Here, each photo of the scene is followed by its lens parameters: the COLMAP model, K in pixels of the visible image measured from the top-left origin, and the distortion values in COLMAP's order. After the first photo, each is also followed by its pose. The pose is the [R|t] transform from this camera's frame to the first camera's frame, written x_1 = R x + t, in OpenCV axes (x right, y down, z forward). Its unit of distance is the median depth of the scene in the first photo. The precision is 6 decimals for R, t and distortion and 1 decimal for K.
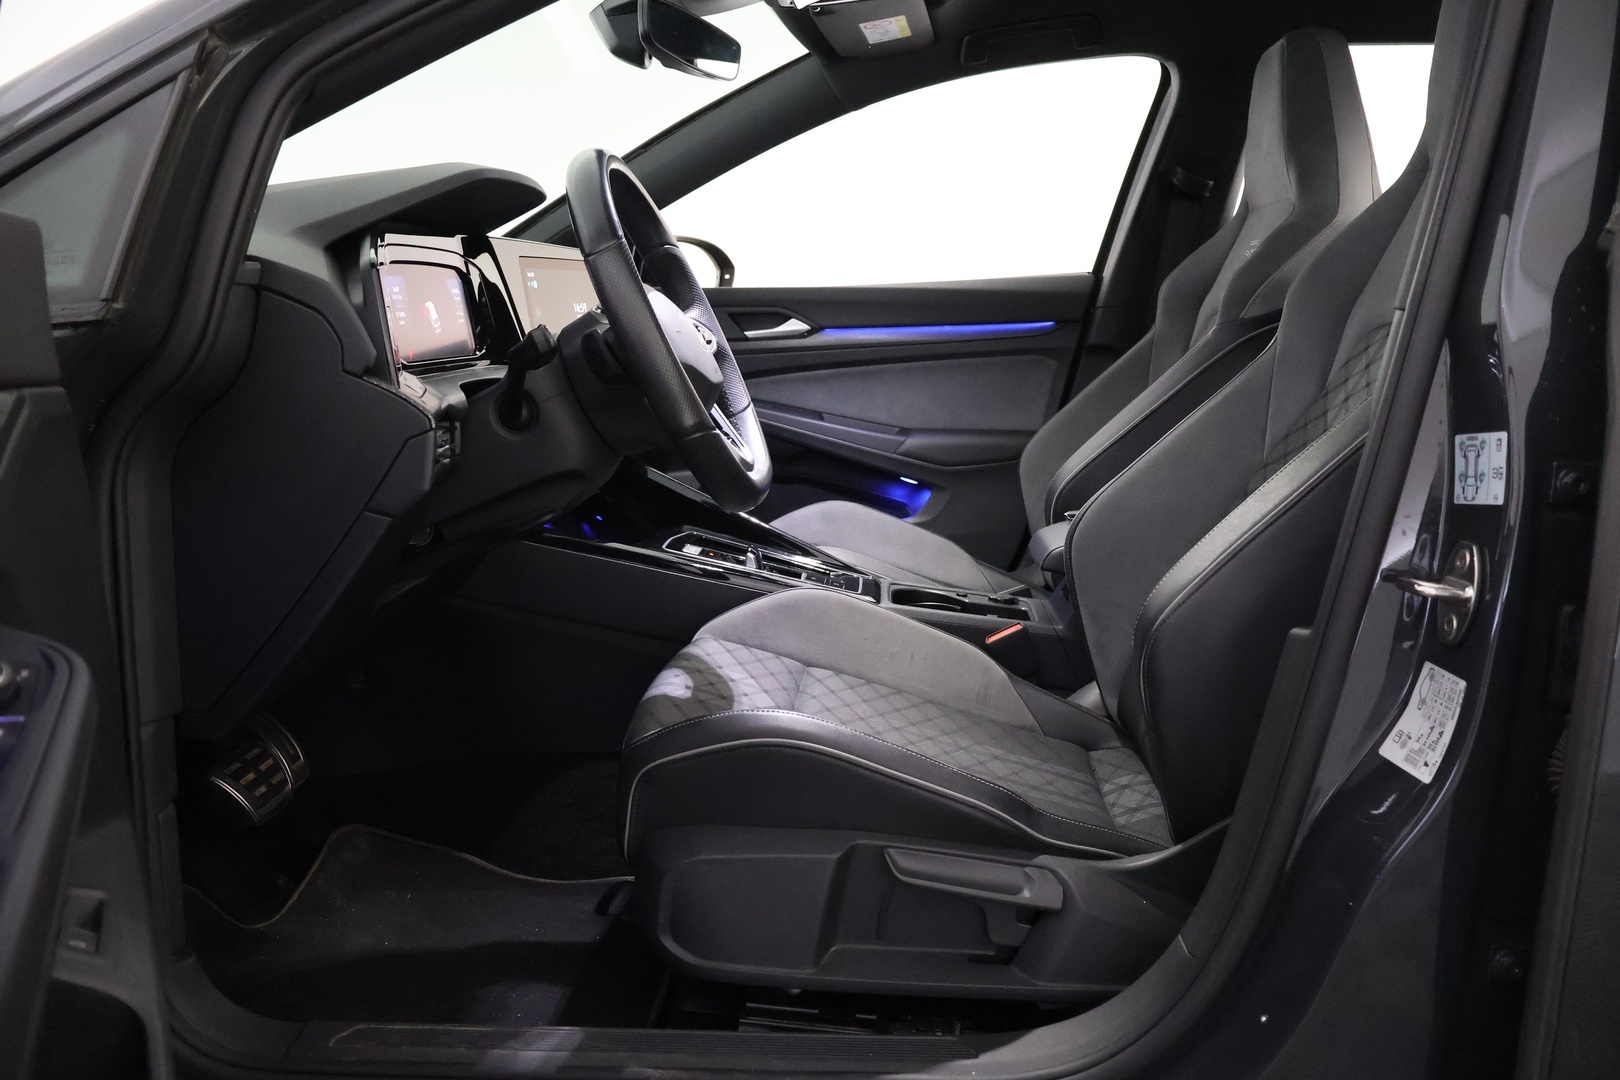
lens RADIAL K [[1417.2, 0, 806.2], [0, 1417.2, 501.2], [0, 0, 1]] dist [-0.006663, 0.007068]
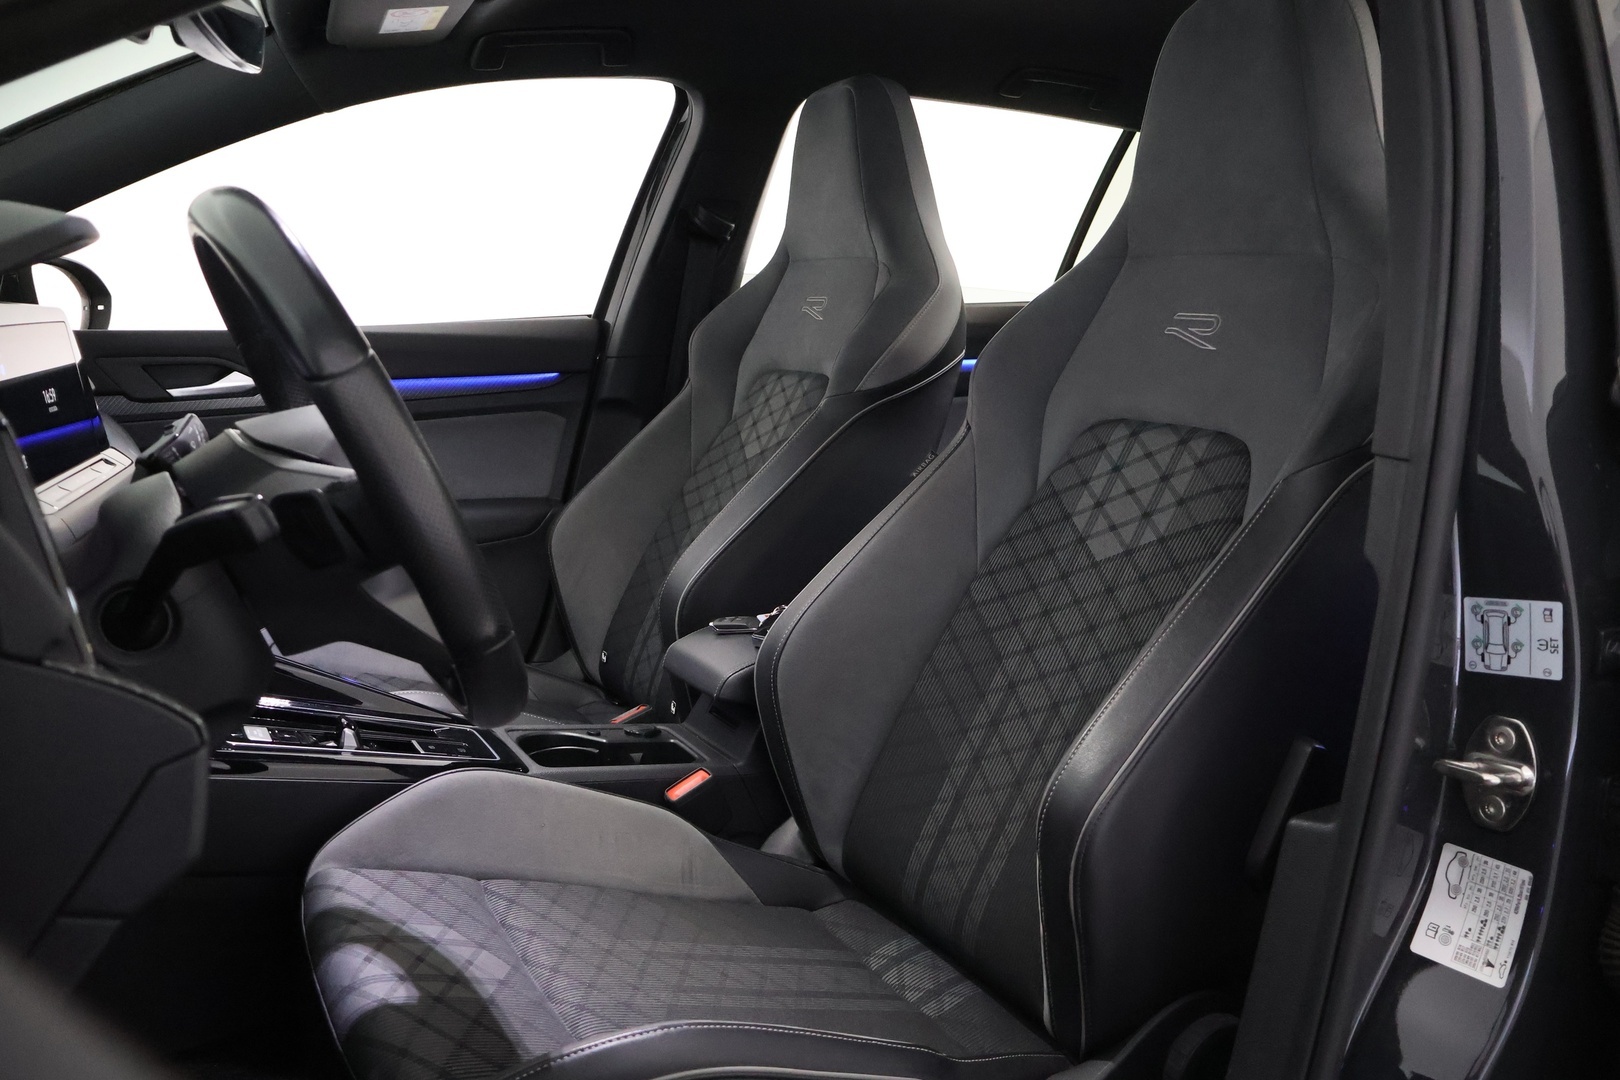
lens RADIAL K [[1373.2, 0, 804.6], [0, 1373.2, 503.8], [0, 0, 1]] dist [-0.004571, -0.004518]
pose [[0.836795, -0.064841, 0.543664, -0.346345], [0.052767, 0.997891, 0.037798, -0.147552], [-0.544968, -0.002942, 0.838452, 0.435562]]
